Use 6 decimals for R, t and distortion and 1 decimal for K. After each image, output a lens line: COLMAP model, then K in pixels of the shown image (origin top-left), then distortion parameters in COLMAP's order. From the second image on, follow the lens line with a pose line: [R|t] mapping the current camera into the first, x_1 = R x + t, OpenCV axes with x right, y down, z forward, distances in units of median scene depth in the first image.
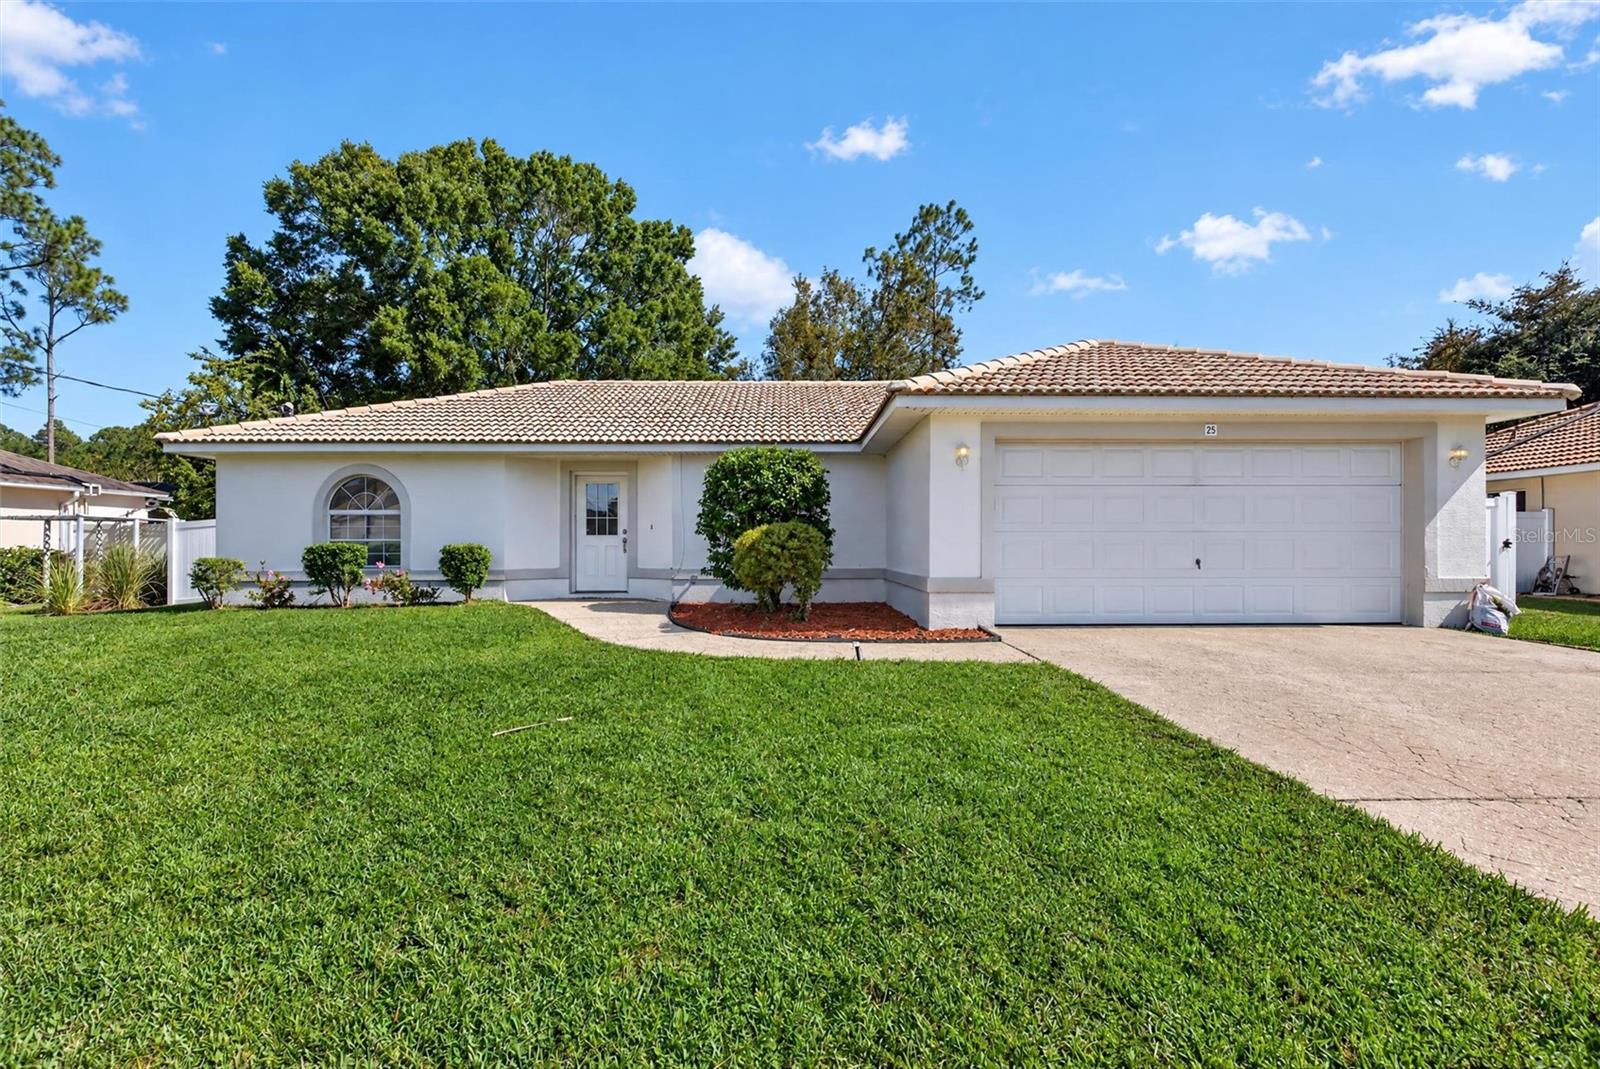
lens RADIAL K [[701.3, 0, 804.8], [0, 701.3, 552.0], [0, 0, 1]] dist [-0.001293, -0.000370]
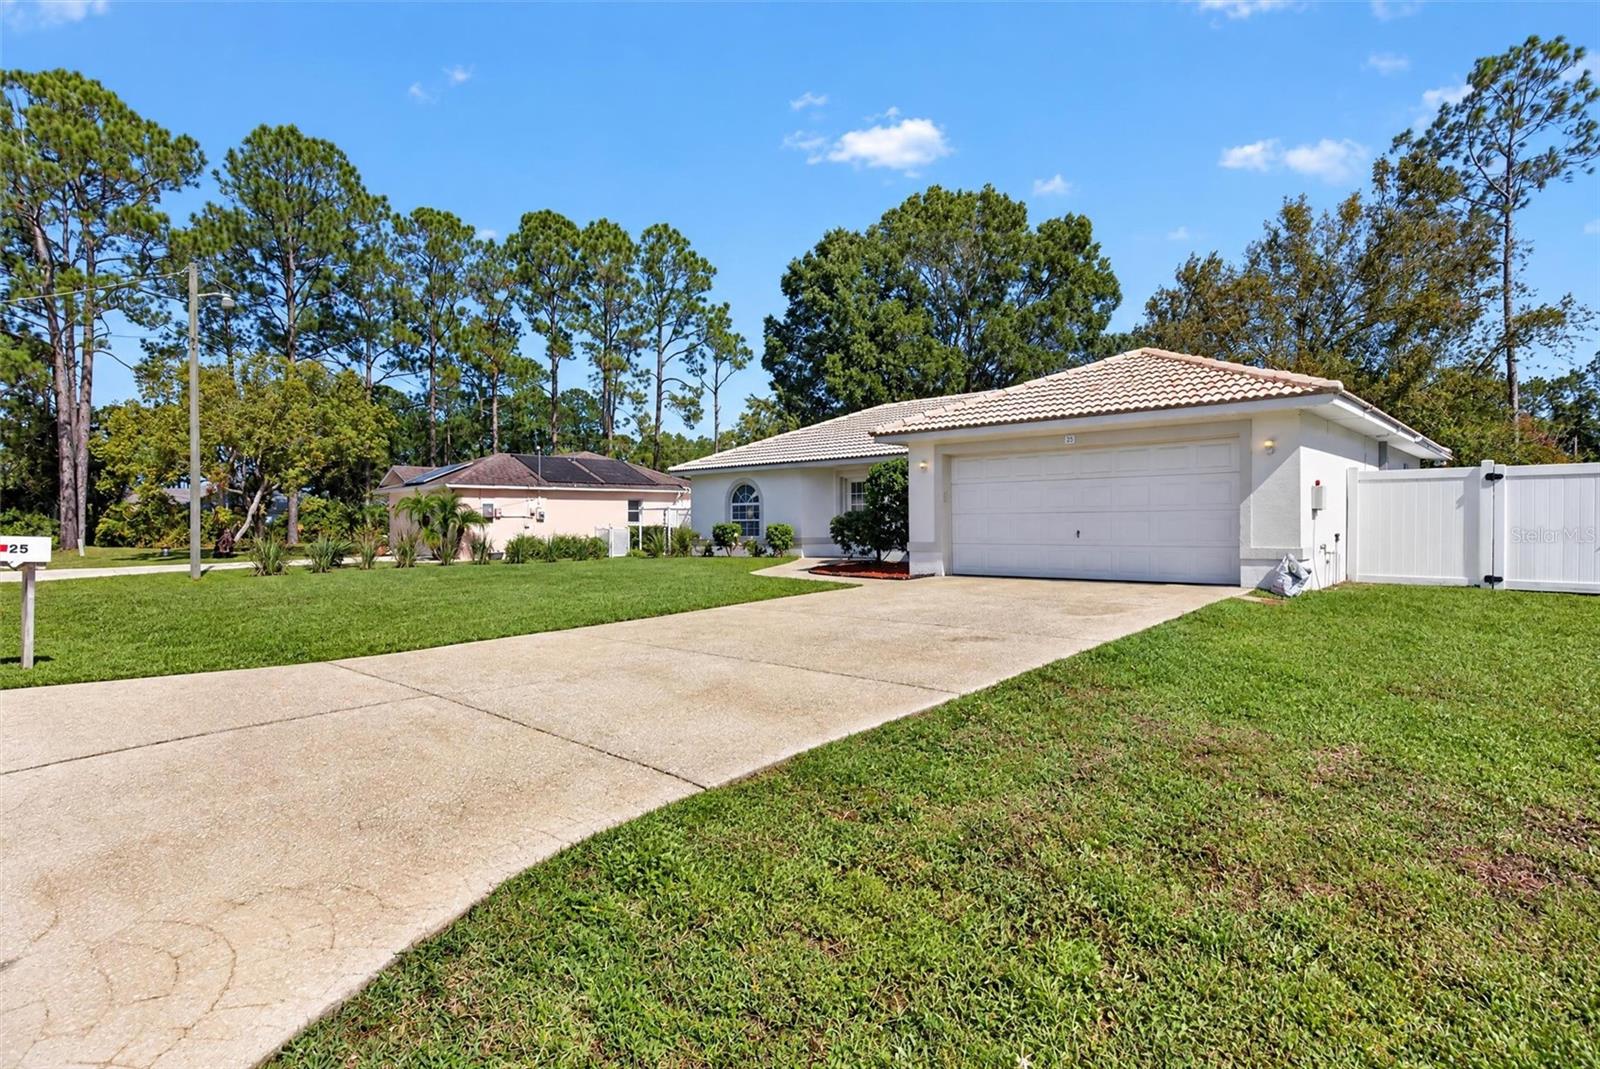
lens RADIAL K [[812.6, 0, 805.4], [0, 812.6, 522.6], [0, 0, 1]] dist [-0.005457, 0.000210]
pose [[0.713629, -0.001539, -0.700522, 0.868614], [-0.000877, 0.999995, -0.003090, -0.002408], [0.700523, 0.002820, 0.713624, -0.355495]]
